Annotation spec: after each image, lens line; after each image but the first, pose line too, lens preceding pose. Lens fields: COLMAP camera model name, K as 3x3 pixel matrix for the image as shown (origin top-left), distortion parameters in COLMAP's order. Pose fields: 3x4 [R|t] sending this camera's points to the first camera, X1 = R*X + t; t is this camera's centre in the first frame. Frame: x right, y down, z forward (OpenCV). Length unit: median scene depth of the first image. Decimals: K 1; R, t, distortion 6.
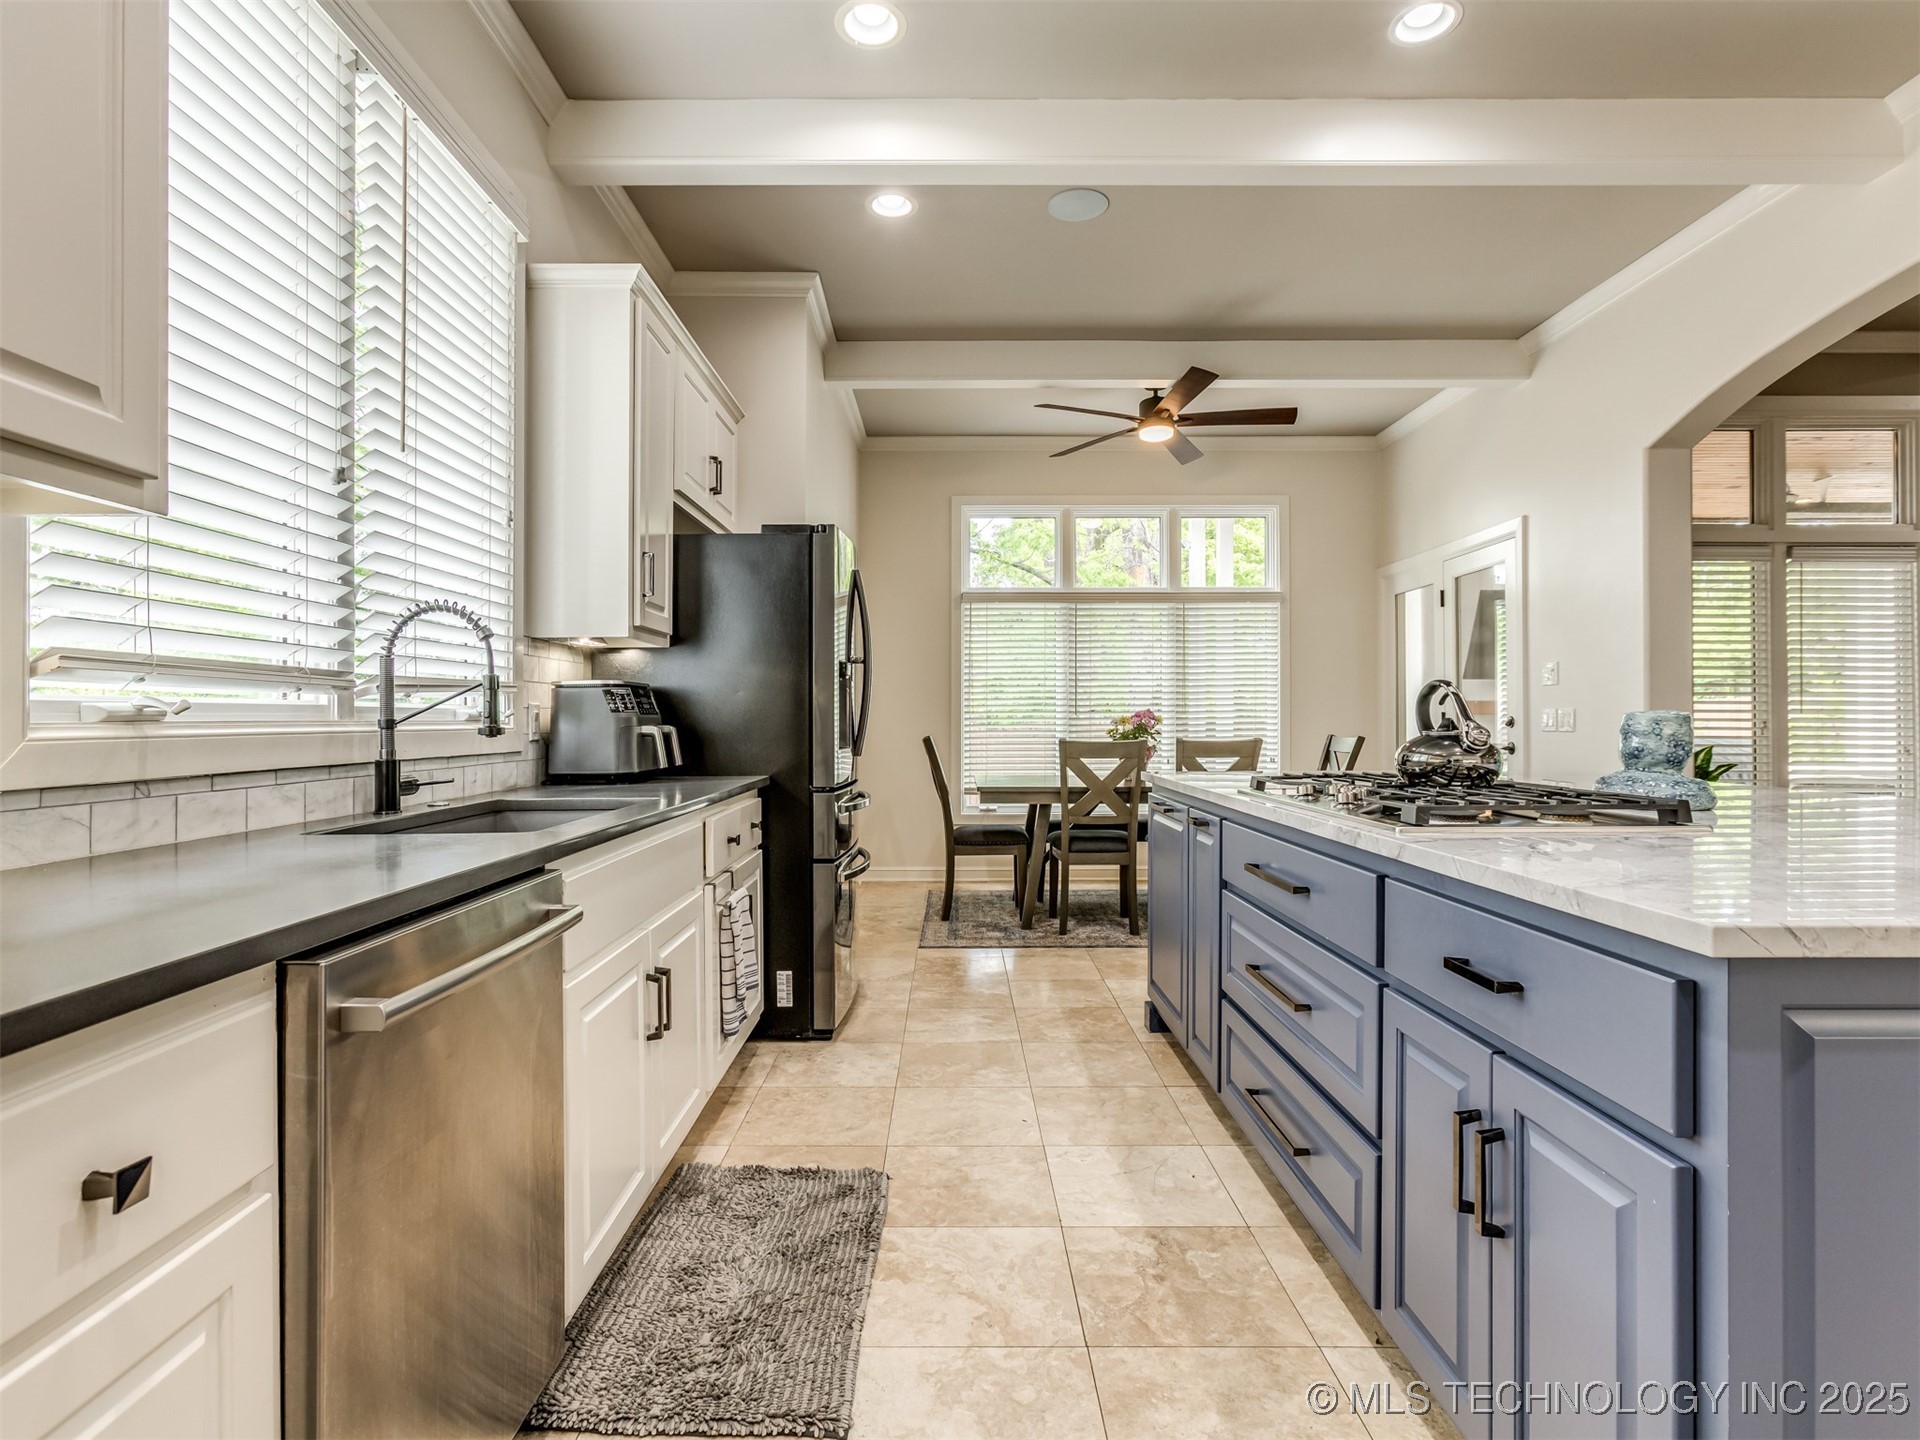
lens RADIAL K [[966.4, 0, 954.1], [0, 966.4, 707.9], [0, 0, 1]] dist [-0.022818, 0.009871]
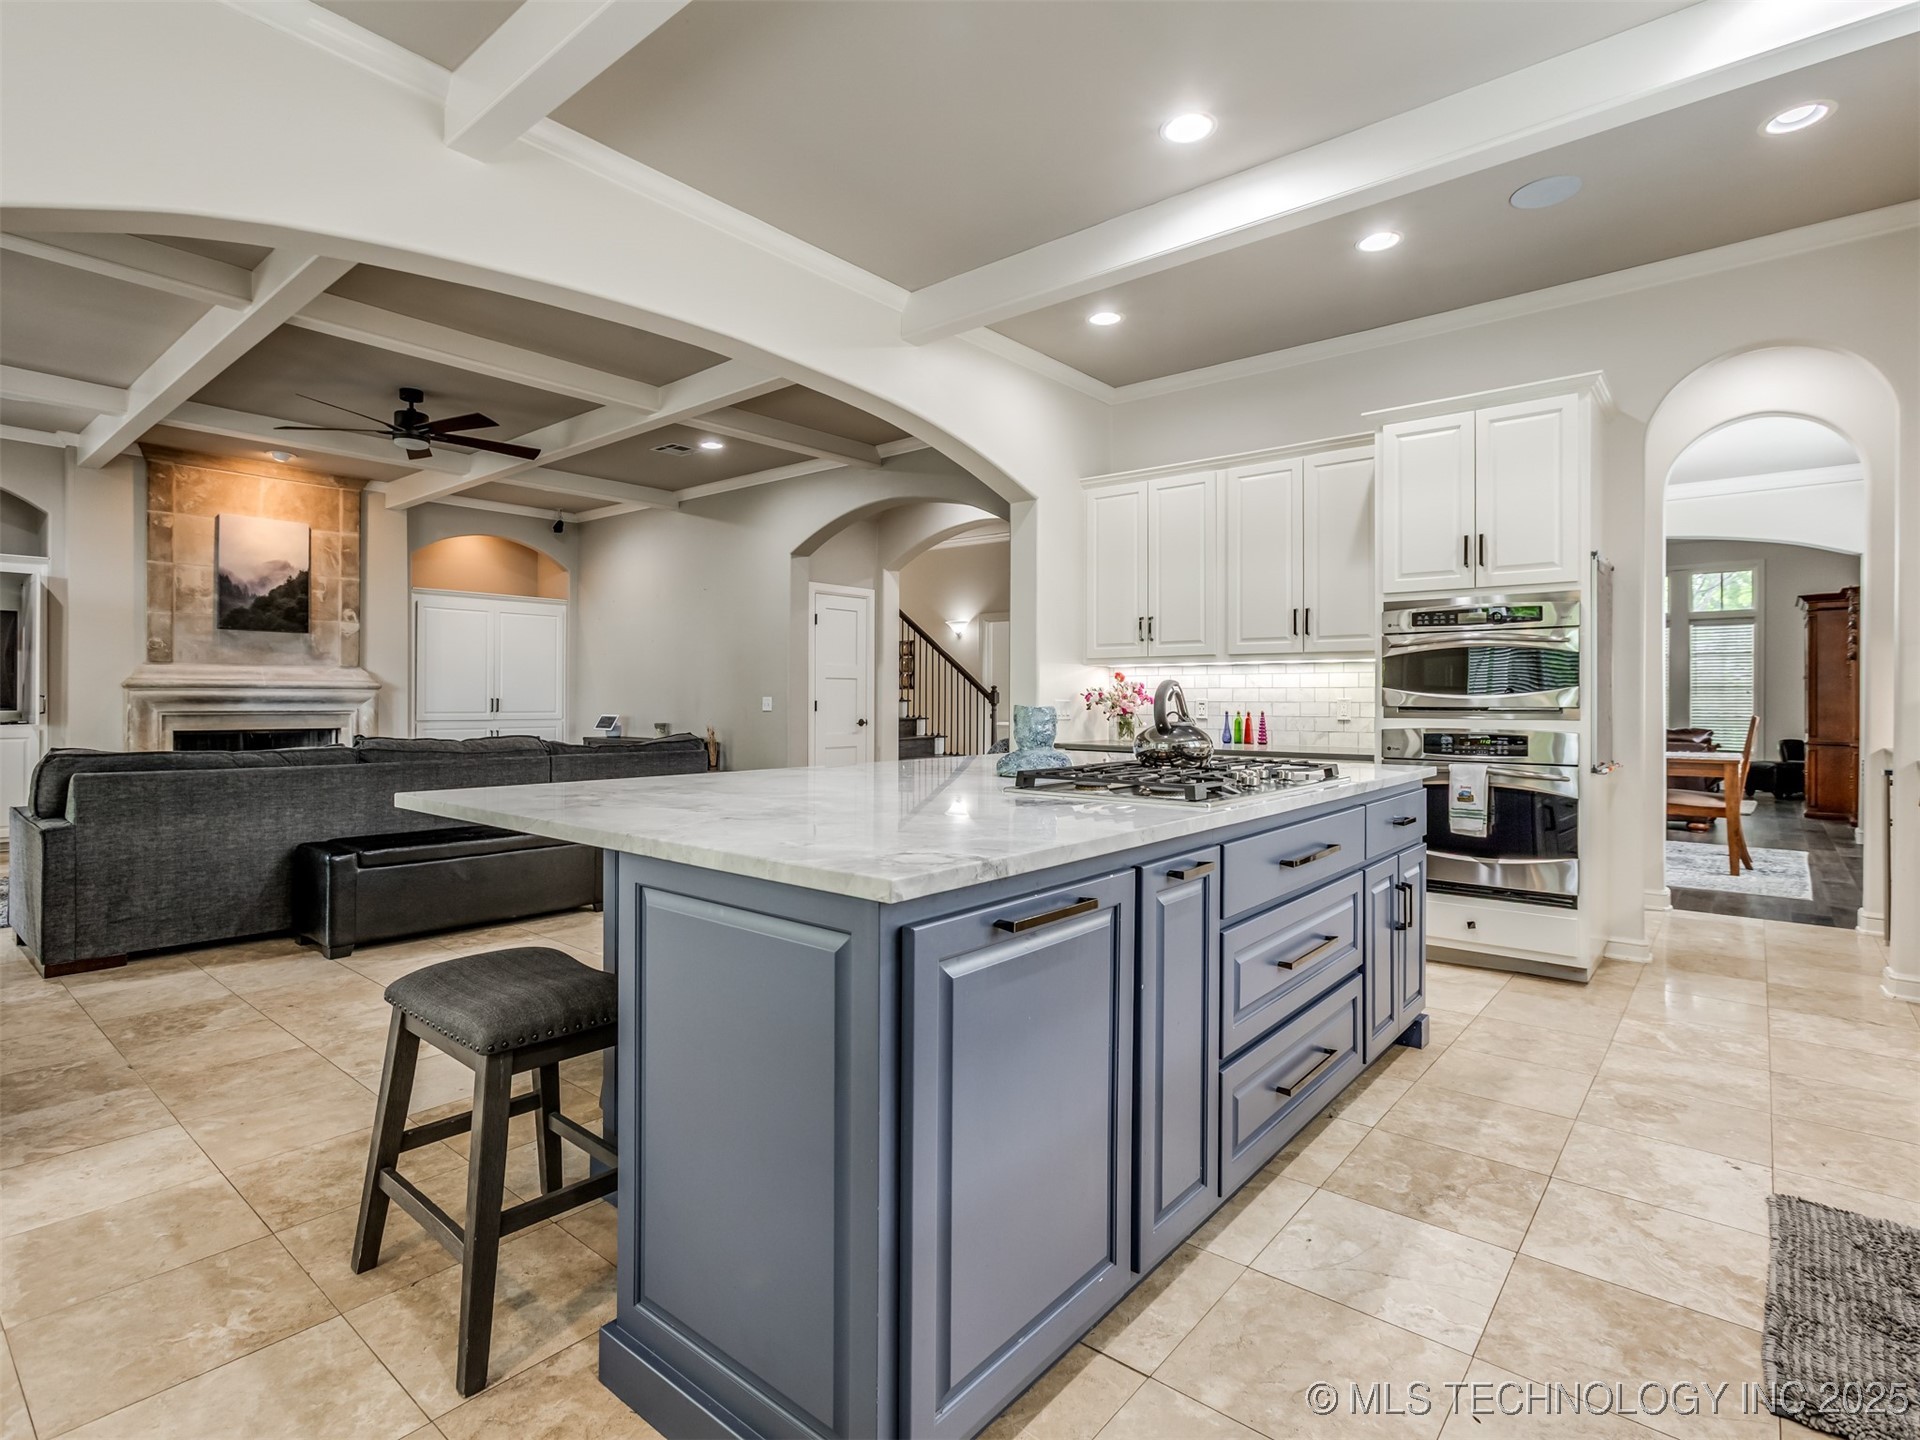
lens RADIAL K [[963.7, 0, 957.9], [0, 963.7, 700.4], [0, 0, 1]] dist [-0.012513, 0.010705]
pose [[-0.767128, -0.001811, 0.641491, -0.029784], [-0.010848, 0.999890, -0.010149, 0.004780], [-0.641402, -0.014745, -0.767063, 0.872578]]
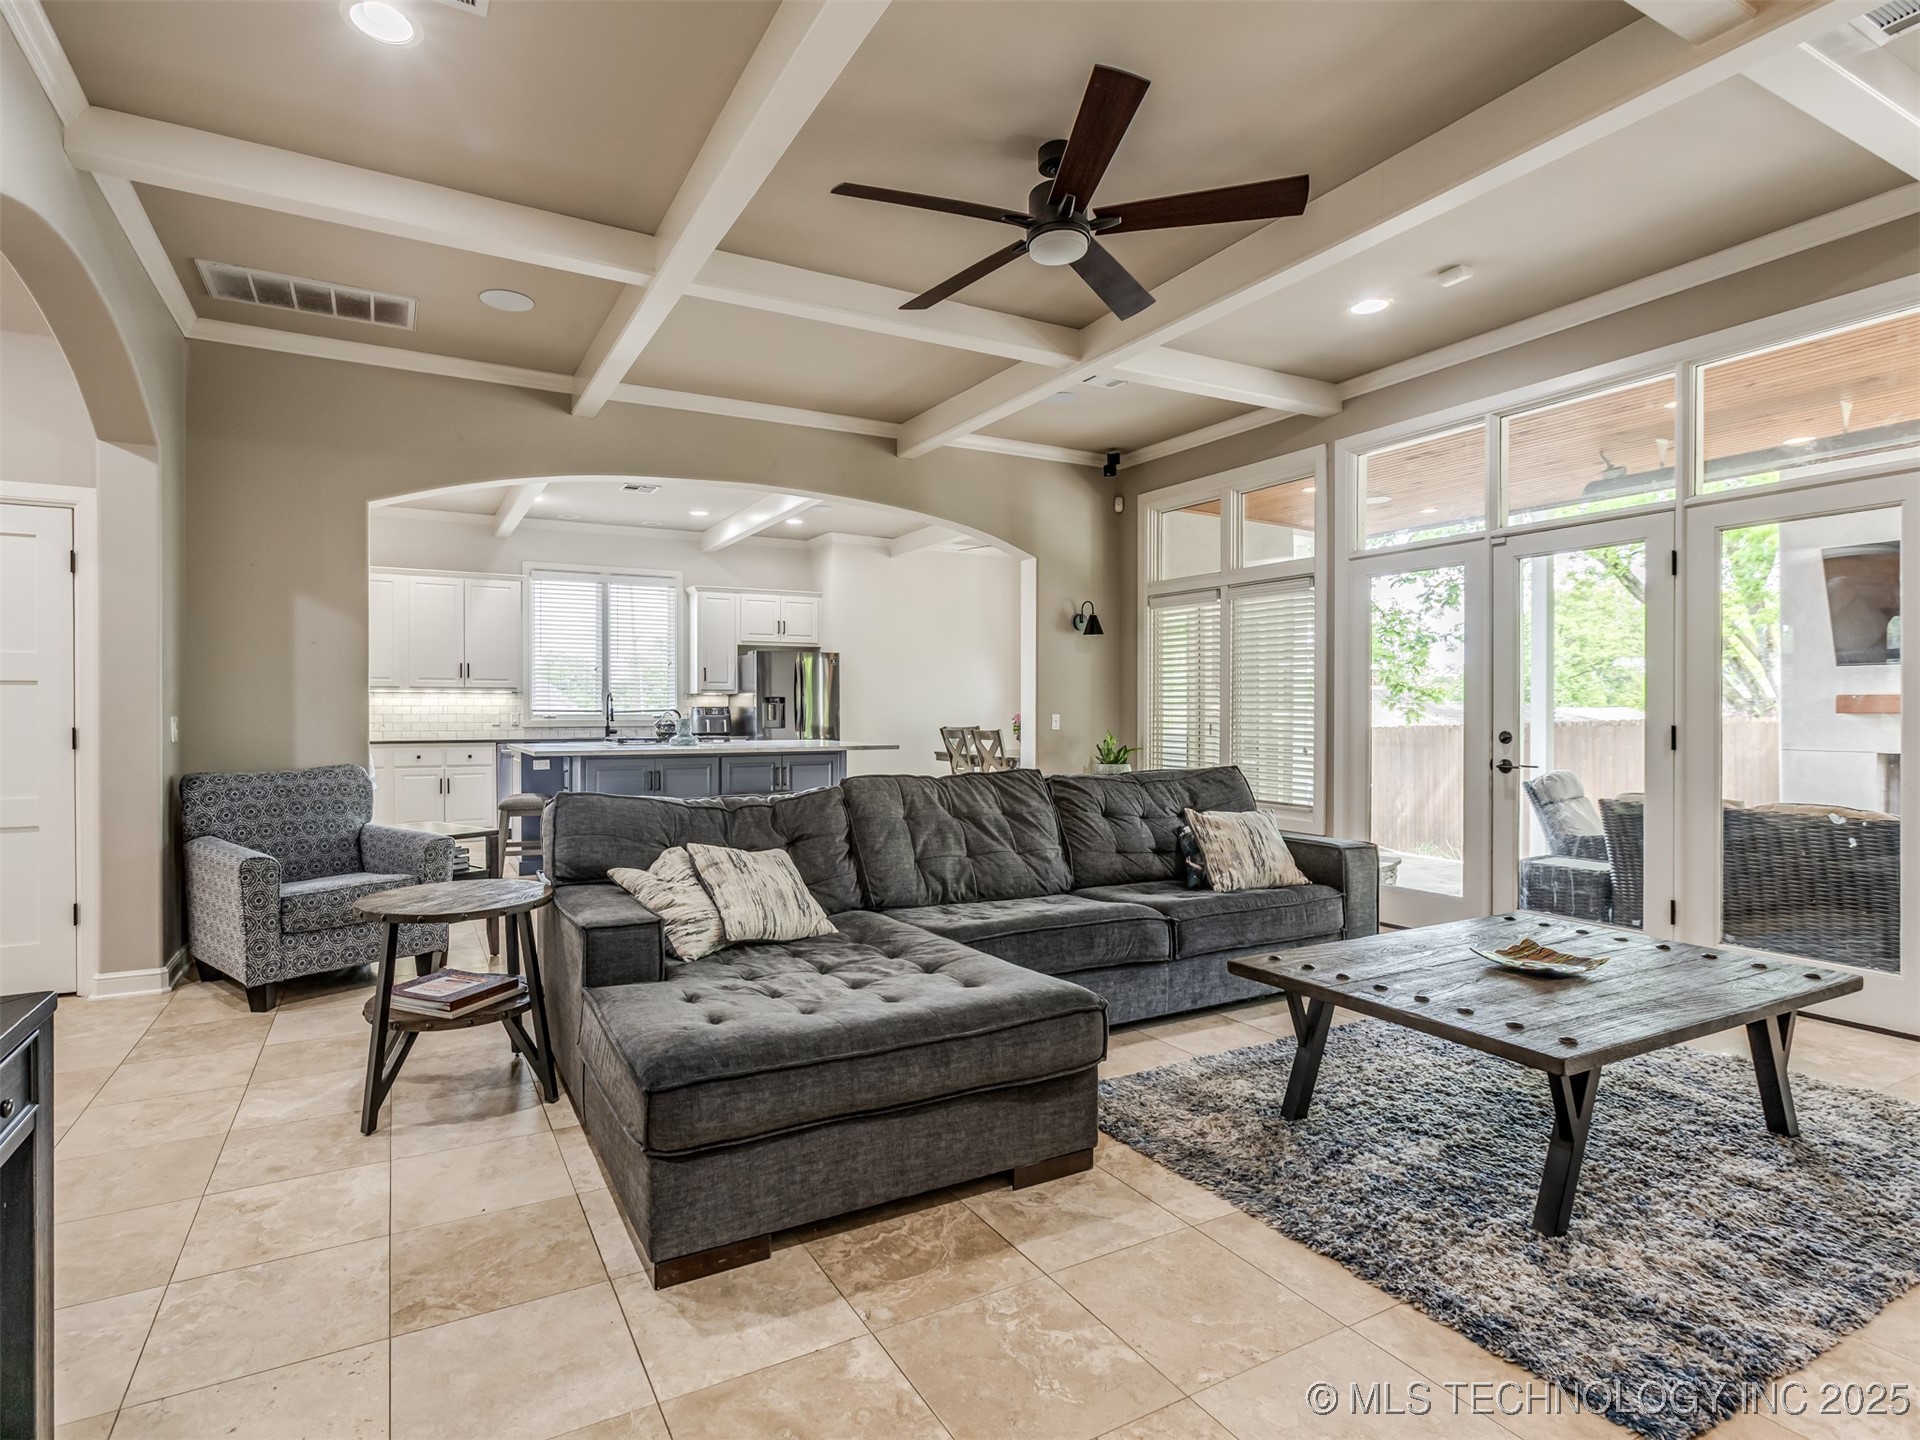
lens RADIAL K [[971.0, 0, 879.9], [0, 971.0, 717.1], [0, 0, 1]] dist [0.000606, 0.000697]
pose [[0.455434, 0.009405, -0.890220, 1.754785], [0.010116, 0.999825, 0.015739, -0.021131], [0.890212, -0.016174, 0.455259, -0.000586]]
